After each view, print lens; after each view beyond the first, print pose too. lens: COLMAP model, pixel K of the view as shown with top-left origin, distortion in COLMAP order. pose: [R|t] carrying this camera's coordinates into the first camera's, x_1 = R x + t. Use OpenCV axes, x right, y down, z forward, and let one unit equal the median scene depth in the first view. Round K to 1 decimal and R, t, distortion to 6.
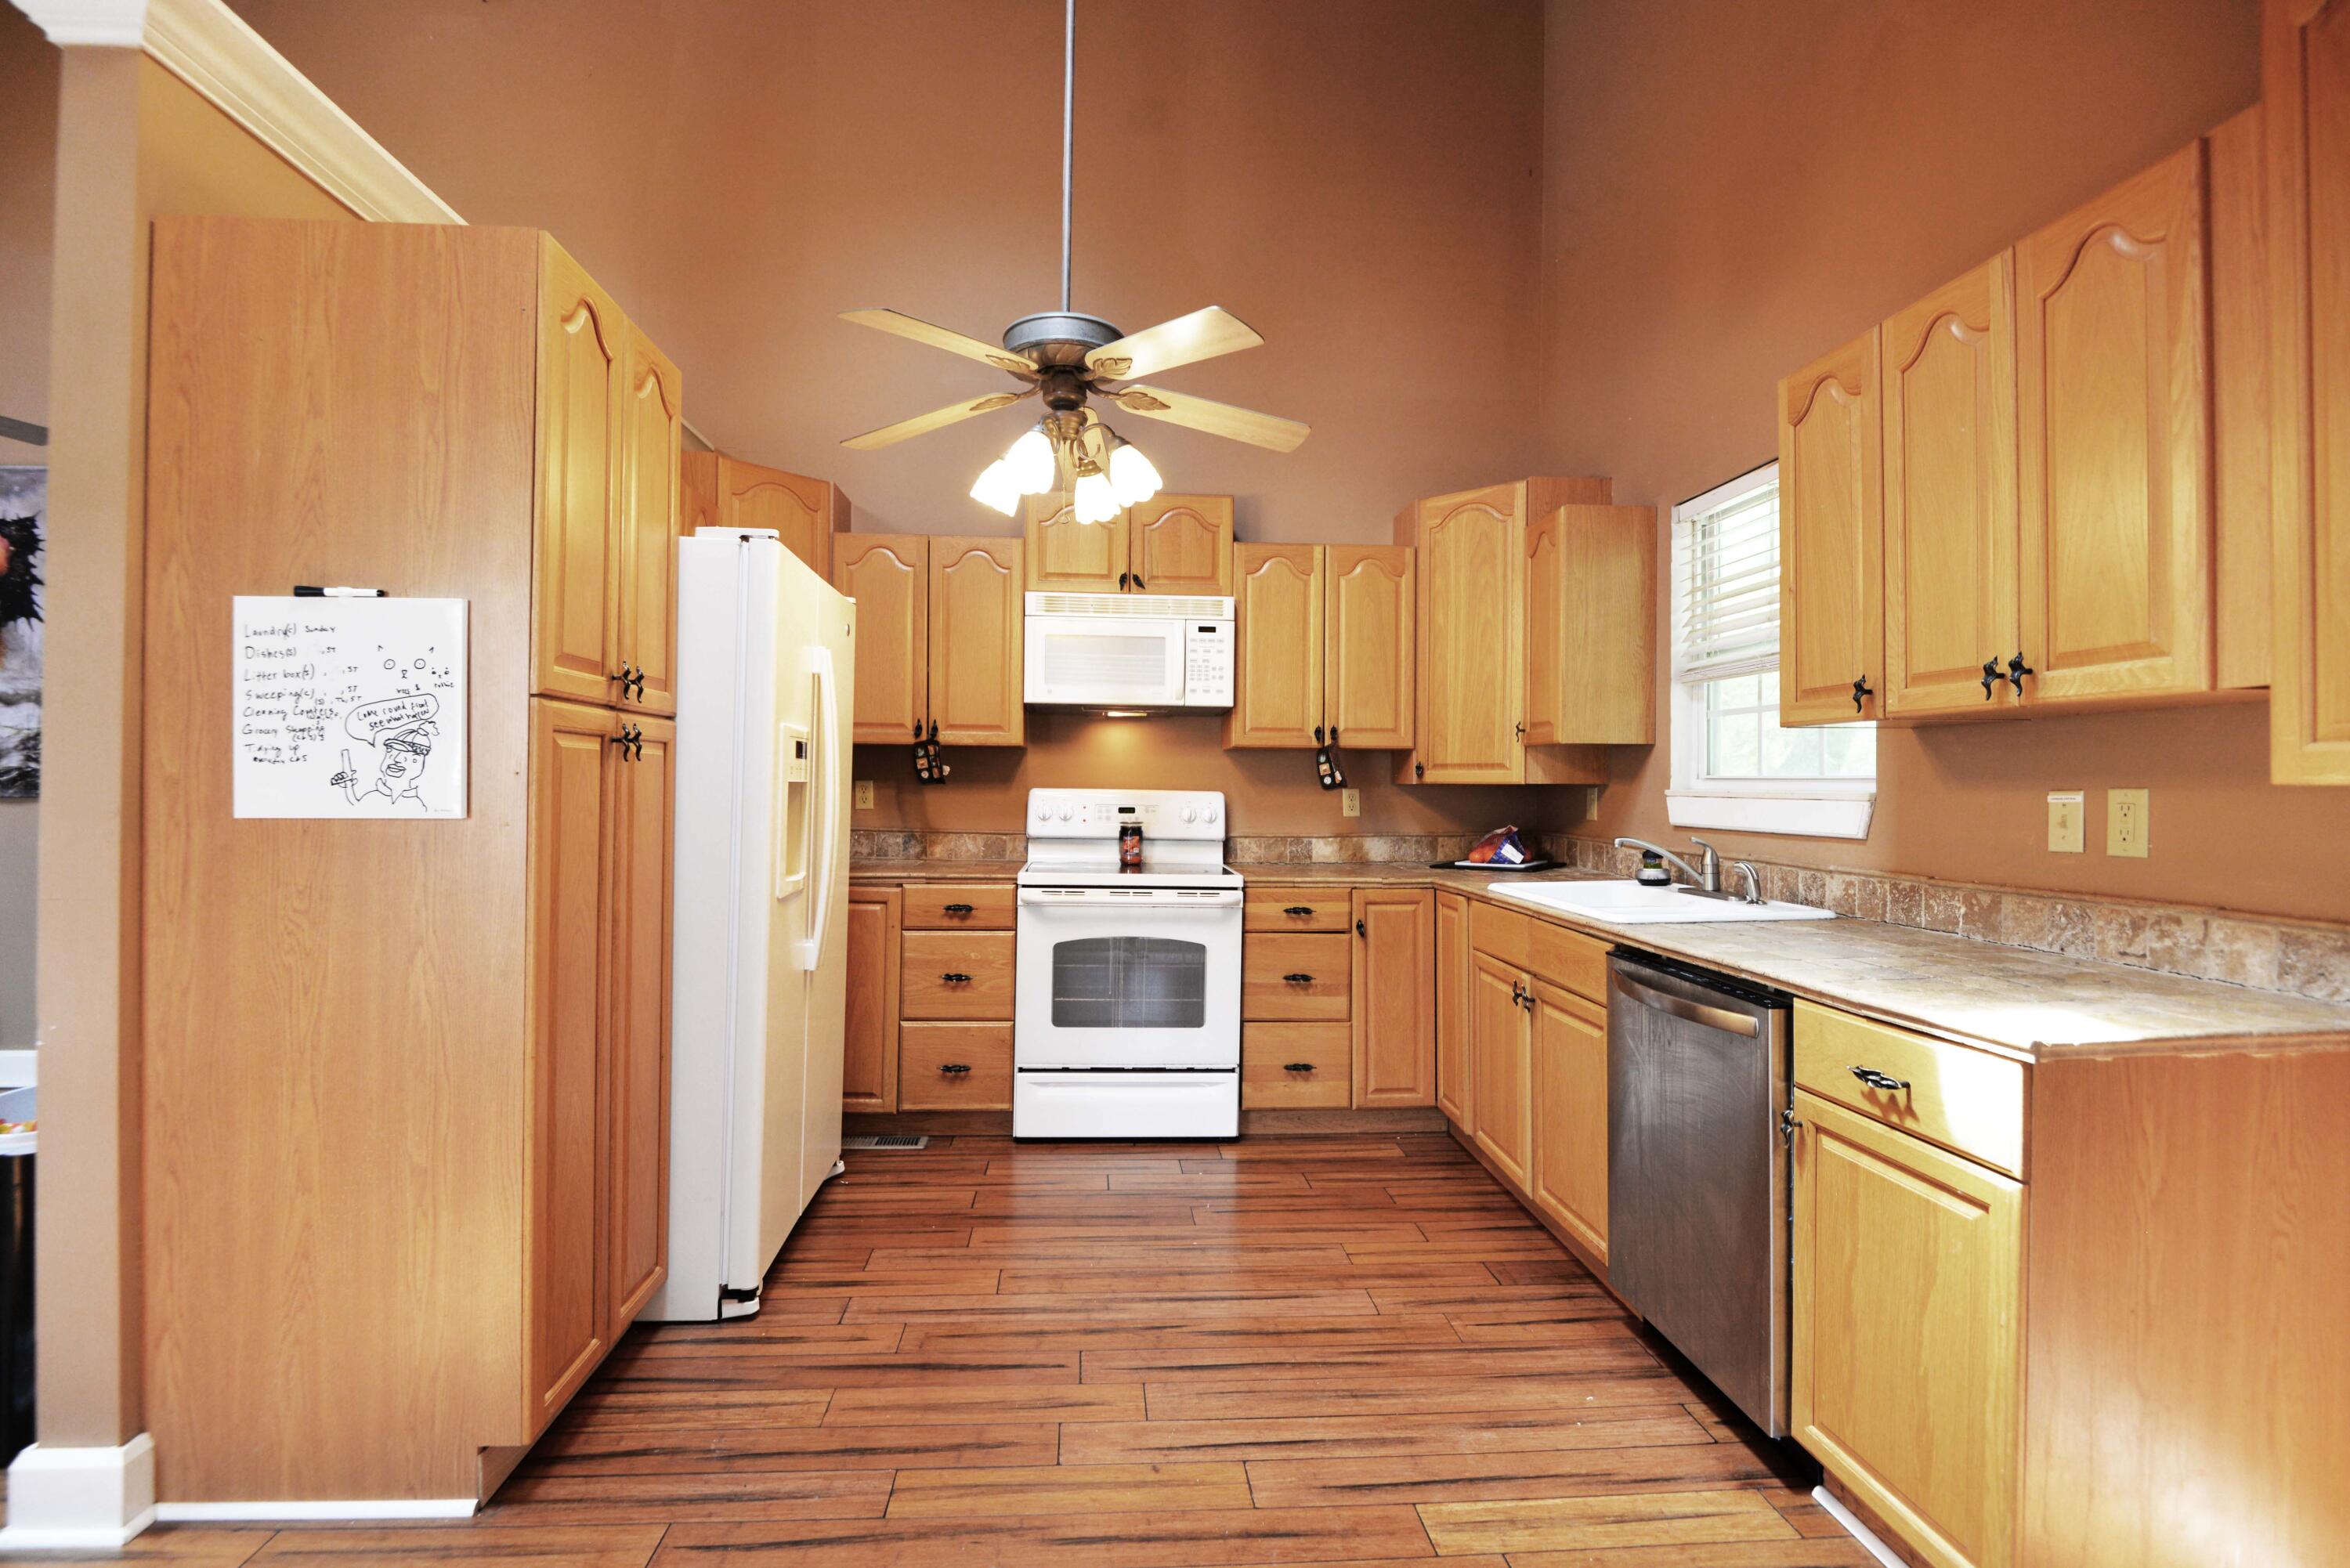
lens RADIAL K [[1084.2, 0, 1161.8], [0, 1084.2, 780.2], [0, 0, 1]] dist [-0.003272, -0.005853]
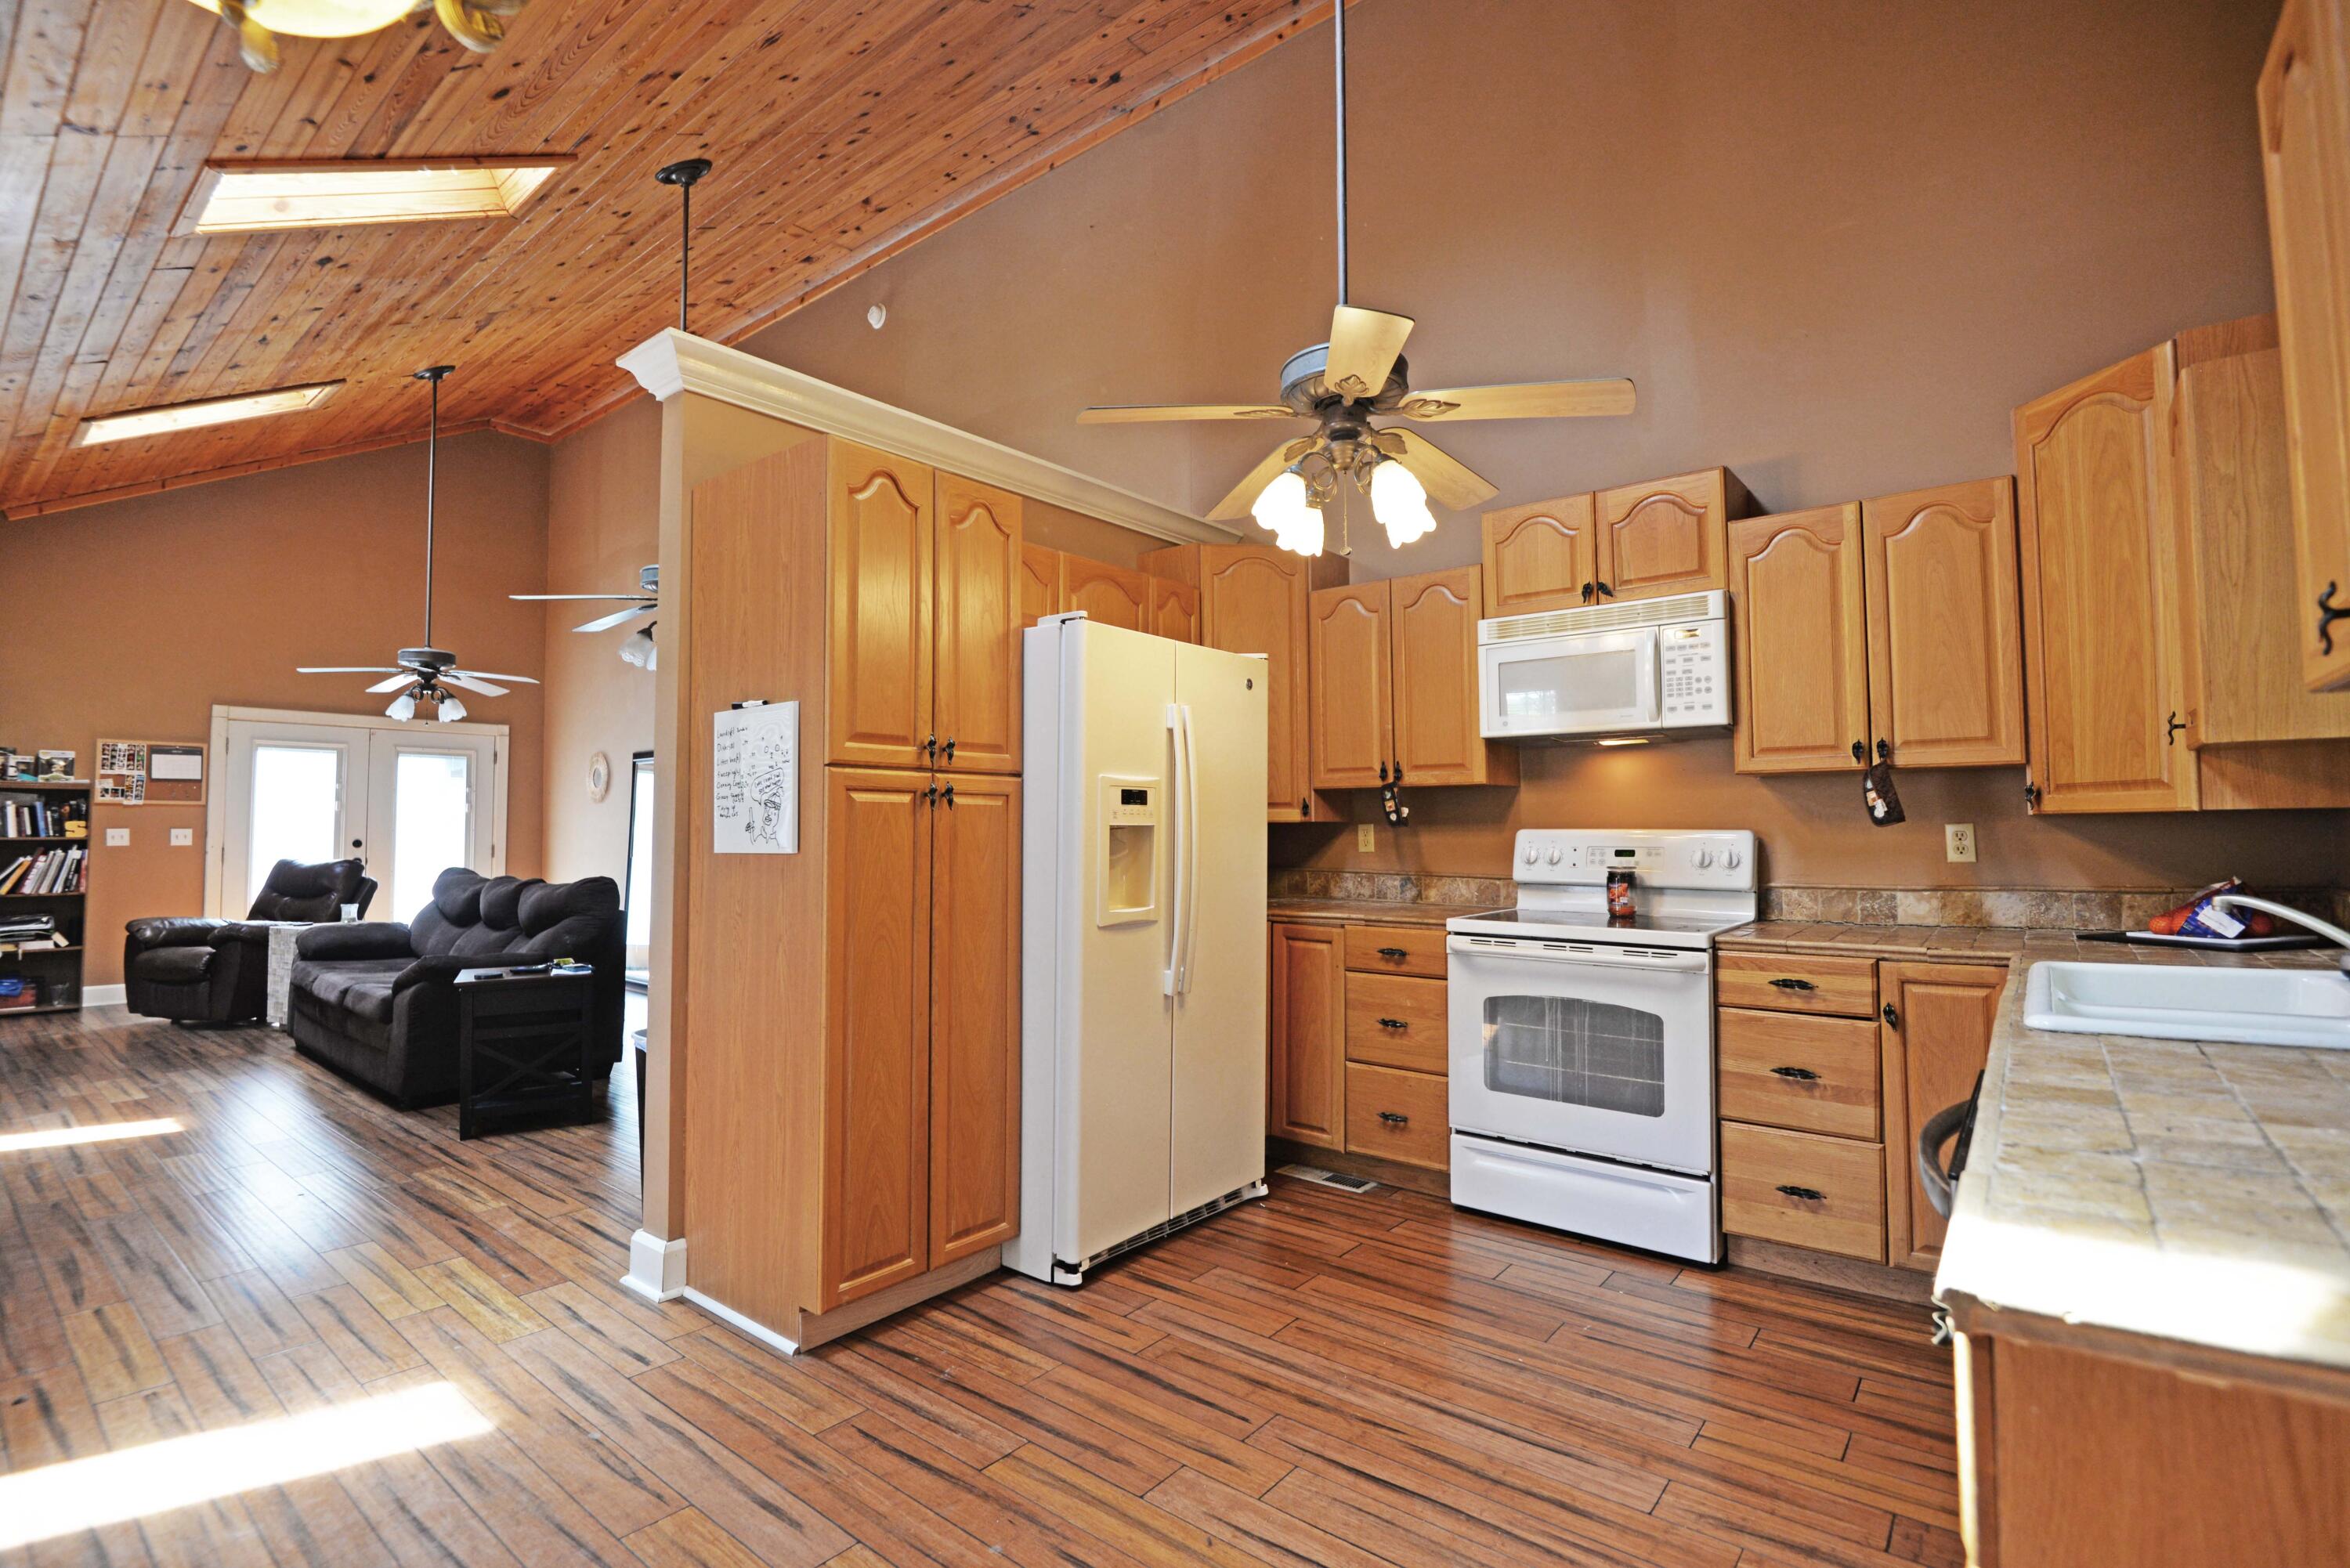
lens RADIAL K [[1084.2, 0, 1157.3], [0, 1084.2, 779.4], [0, 0, 1]] dist [-0.003272, -0.005853]
pose [[0.729937, -0.045588, -0.681993, 0.332922], [0.014988, 0.998601, -0.050710, 0.008486], [0.683350, 0.026794, 0.729599, 0.135239]]
